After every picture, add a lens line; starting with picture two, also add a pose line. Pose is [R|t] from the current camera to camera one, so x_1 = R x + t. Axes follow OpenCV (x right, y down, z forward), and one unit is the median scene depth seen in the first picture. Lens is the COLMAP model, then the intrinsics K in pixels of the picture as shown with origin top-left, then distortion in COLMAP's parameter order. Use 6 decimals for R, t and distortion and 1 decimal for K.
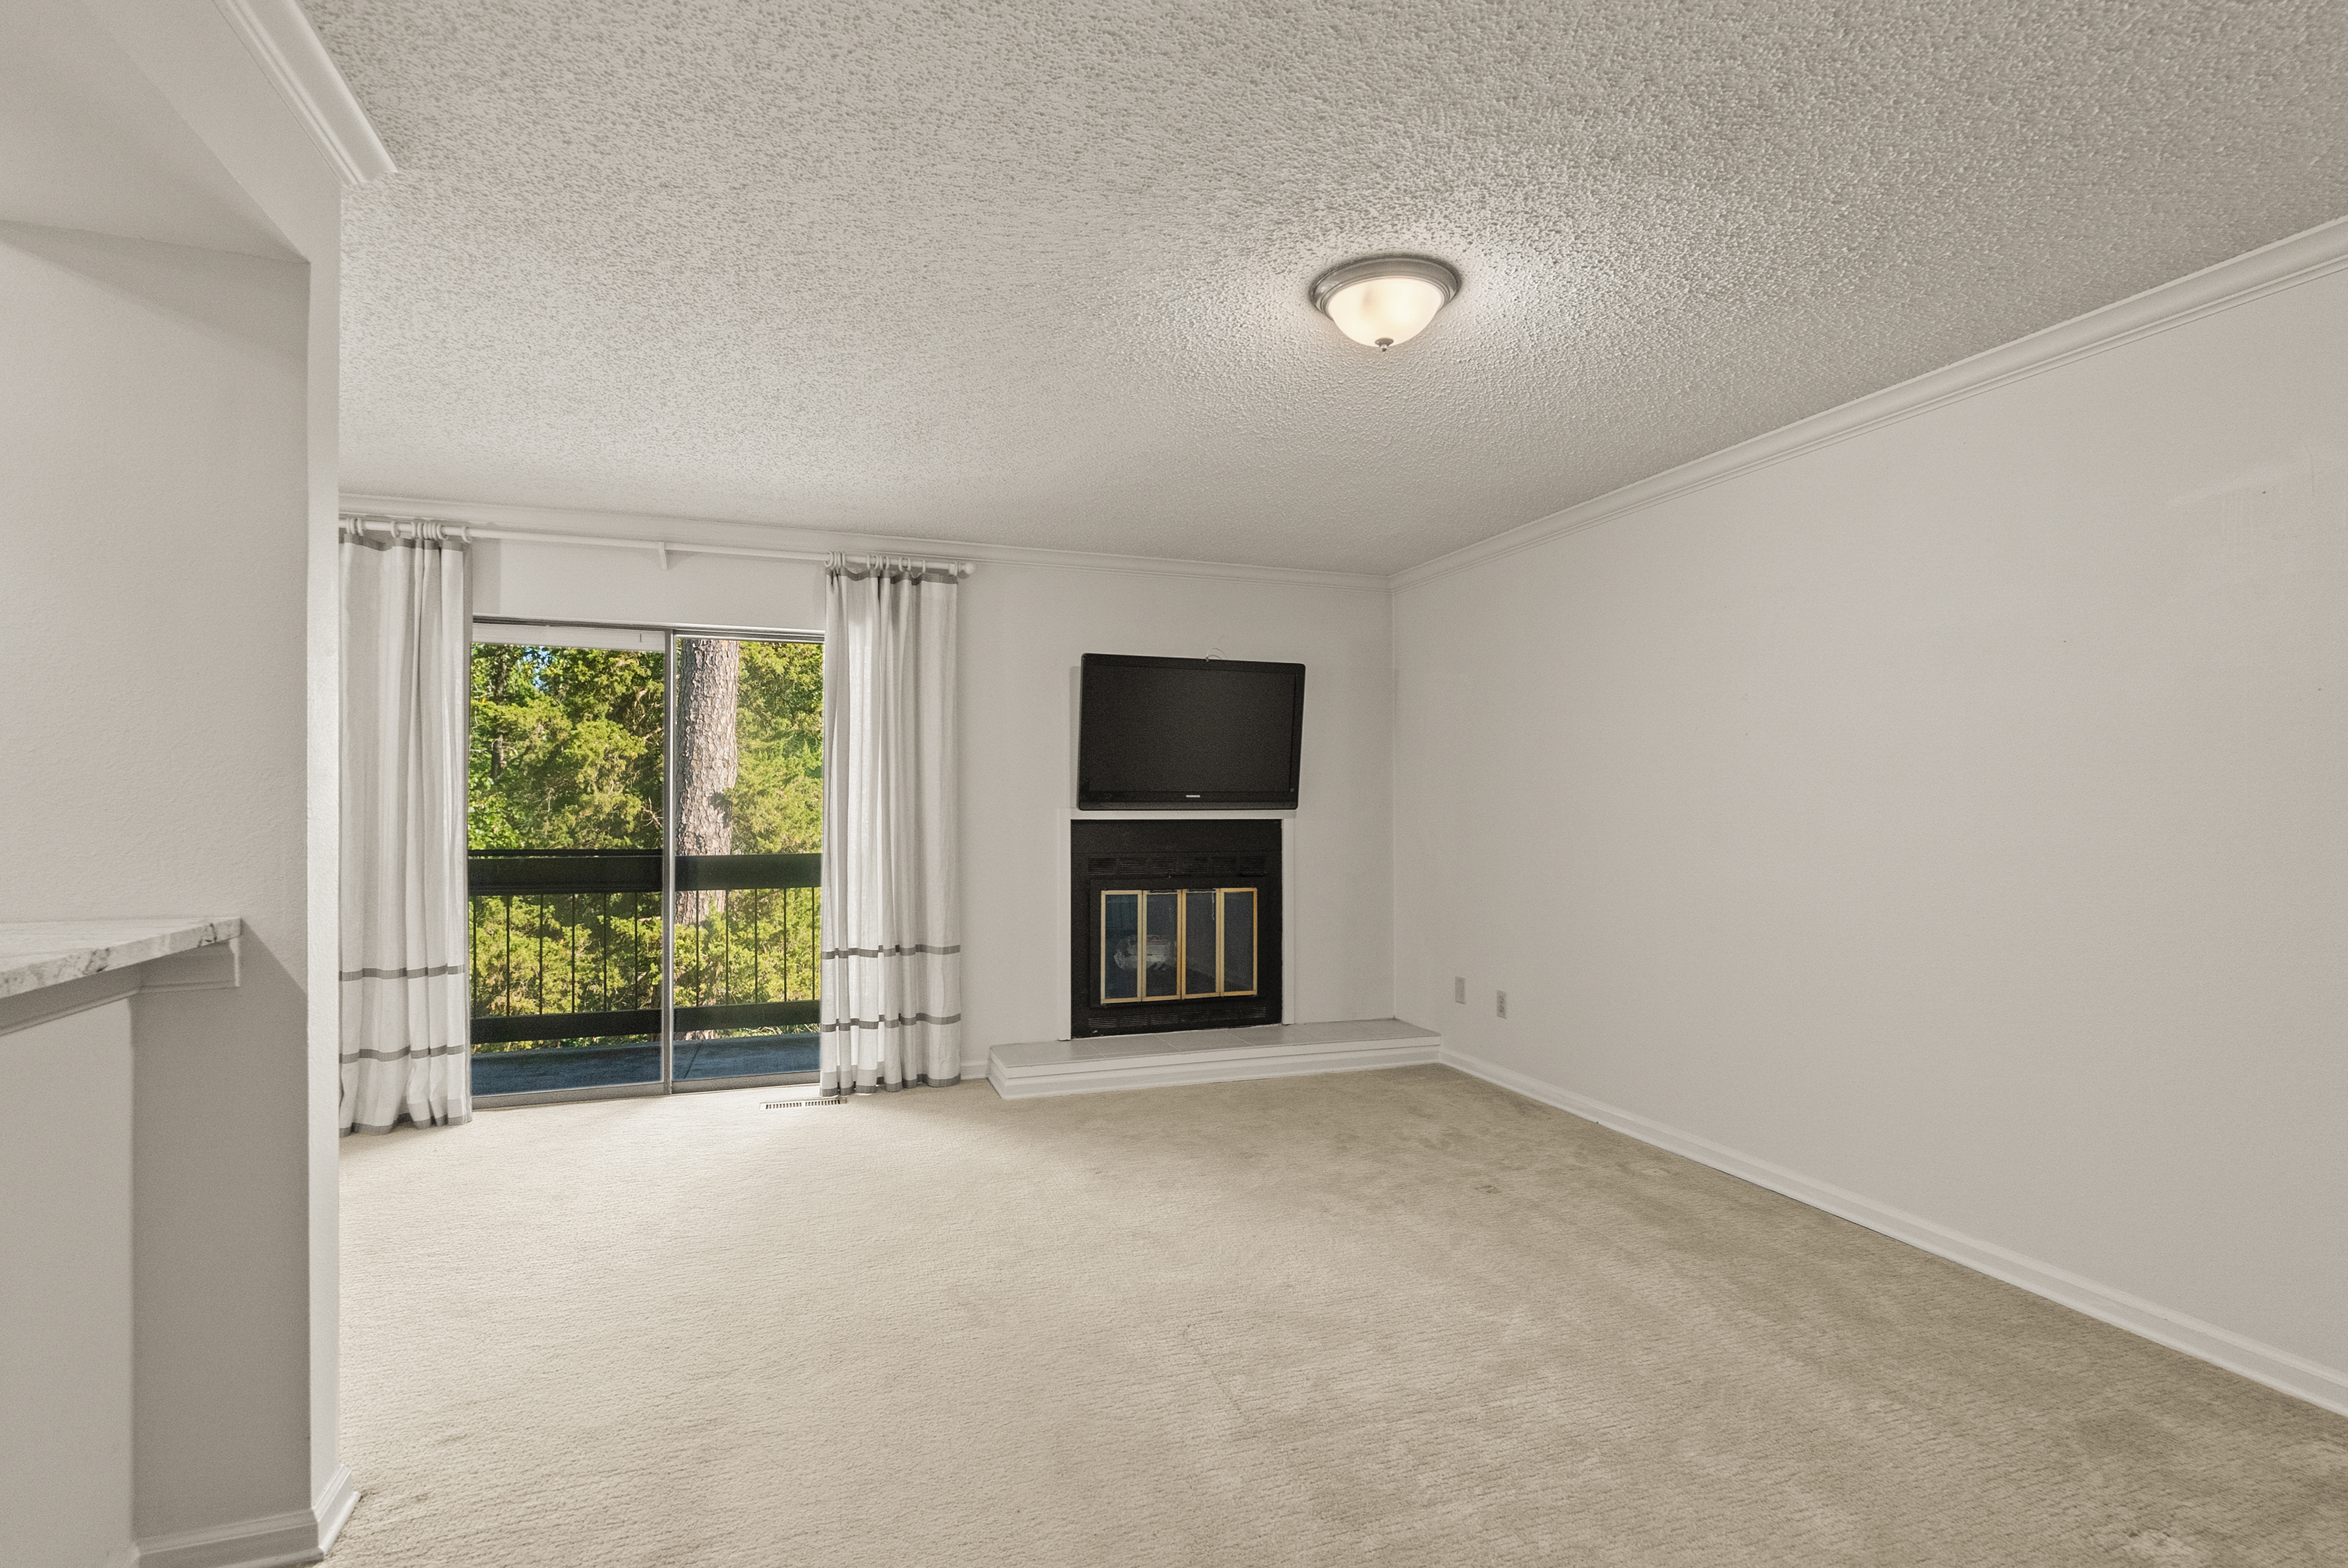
lens RADIAL K [[1075.0, 0, 1164.6], [0, 1075.0, 804.4], [0, 0, 1]] dist [-0.005883, 0.002729]
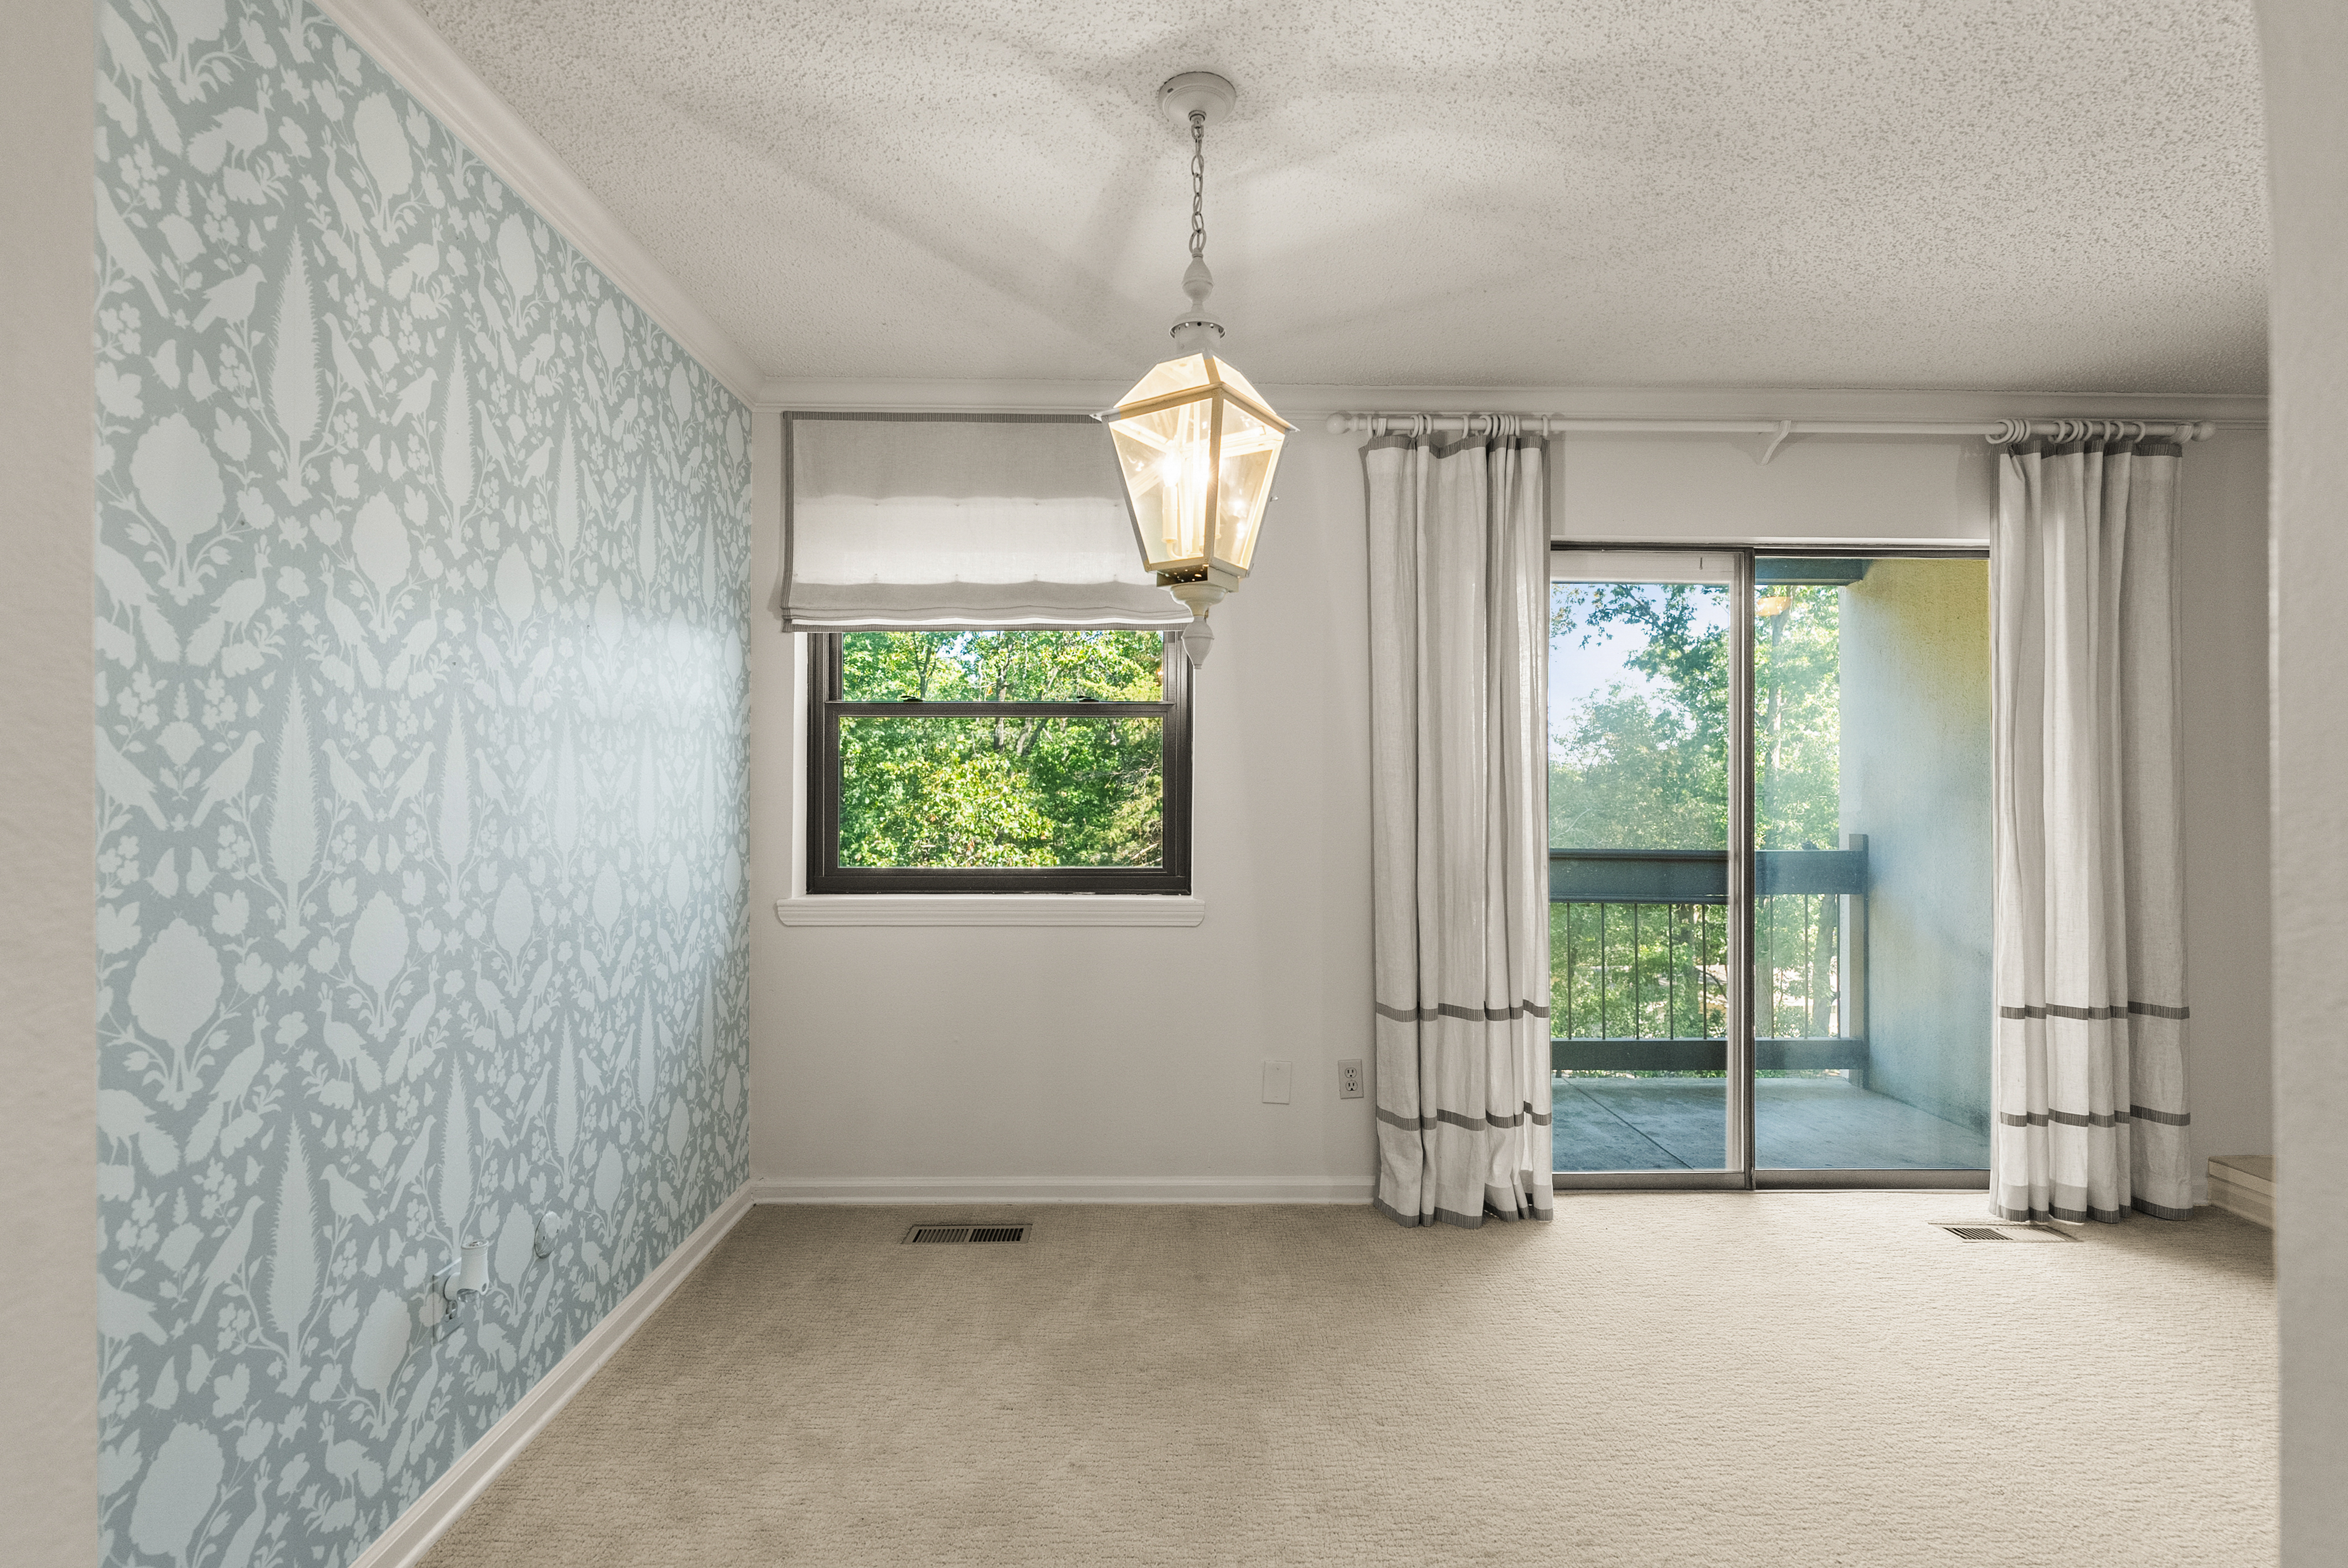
lens RADIAL K [[1075.0, 0, 1166.8], [0, 1075.0, 786.0], [0, 0, 1]] dist [-0.005883, 0.002729]
pose [[0.947095, 0.002901, -0.320942, -0.589035], [-0.002810, 0.999996, 0.000749, -0.001719], [0.320942, 0.000192, 0.947099, 0.183529]]
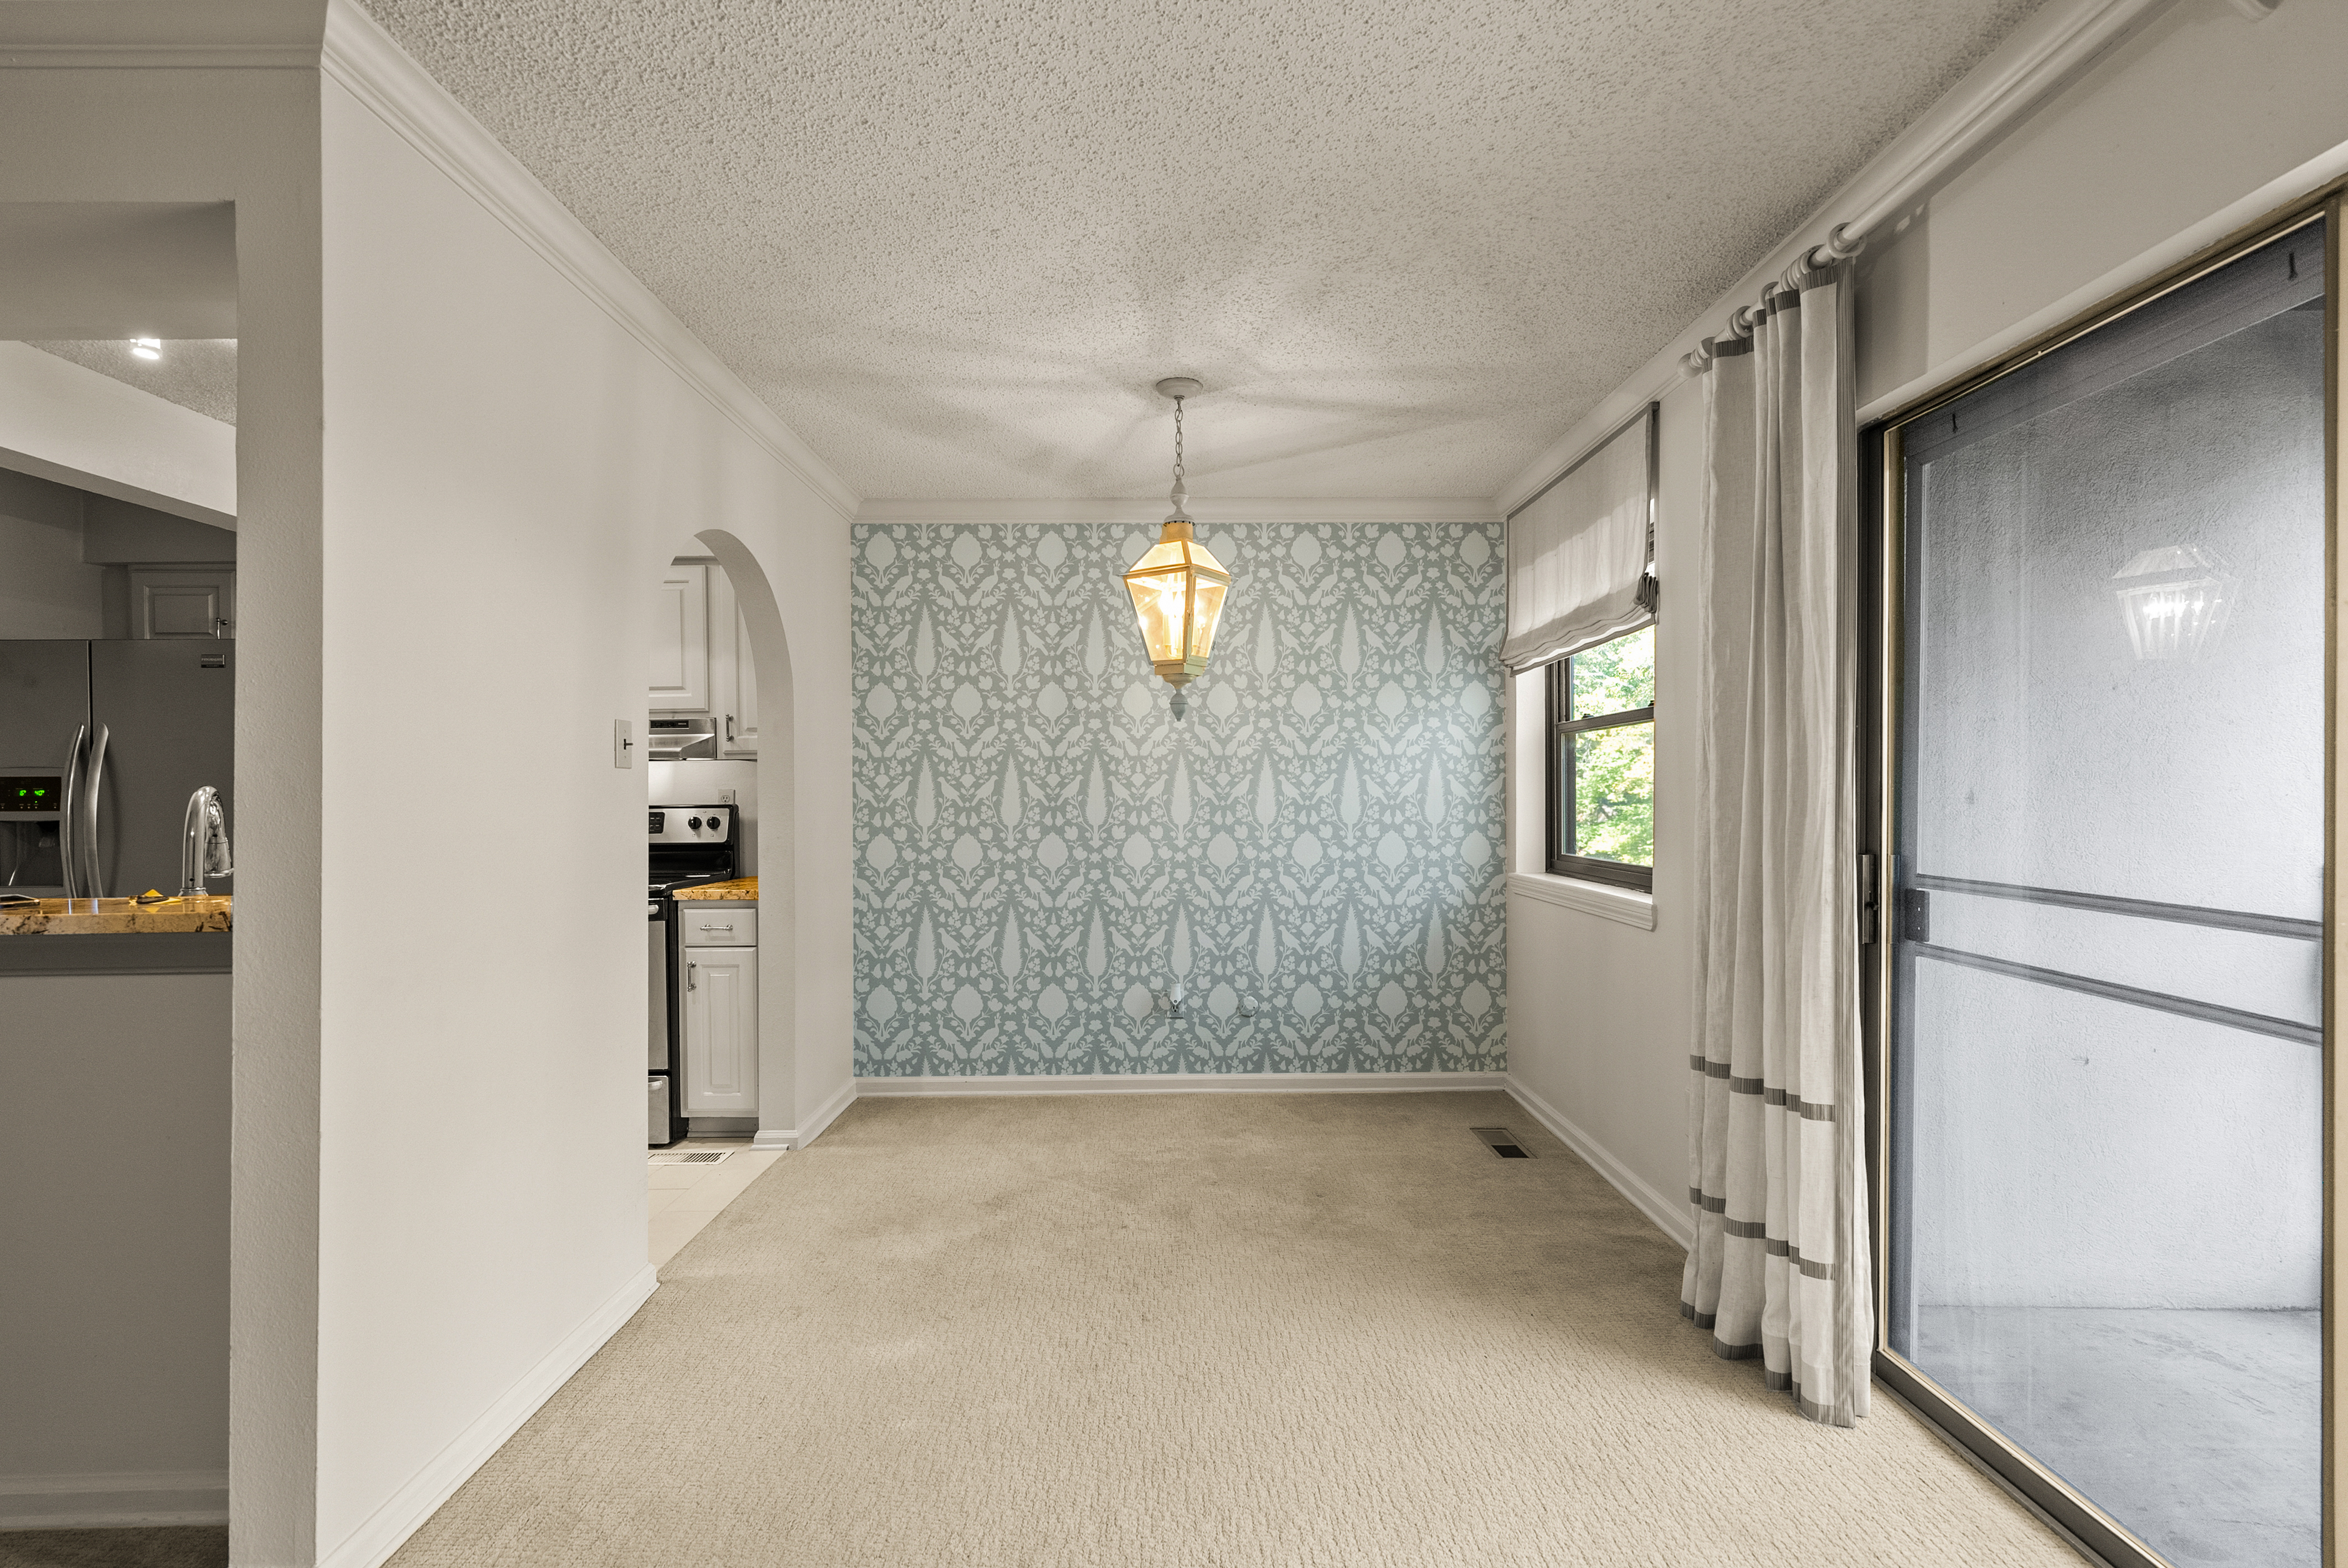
lens RADIAL K [[1075.0, 0, 1186.8], [0, 1075.0, 793.5], [0, 0, 1]] dist [-0.005883, 0.002729]
pose [[-0.319272, 0.001308, -0.947662, -0.071567], [0.007199, 0.999974, -0.001045, 0.001439], [0.947636, -0.007156, -0.319272, 0.775737]]
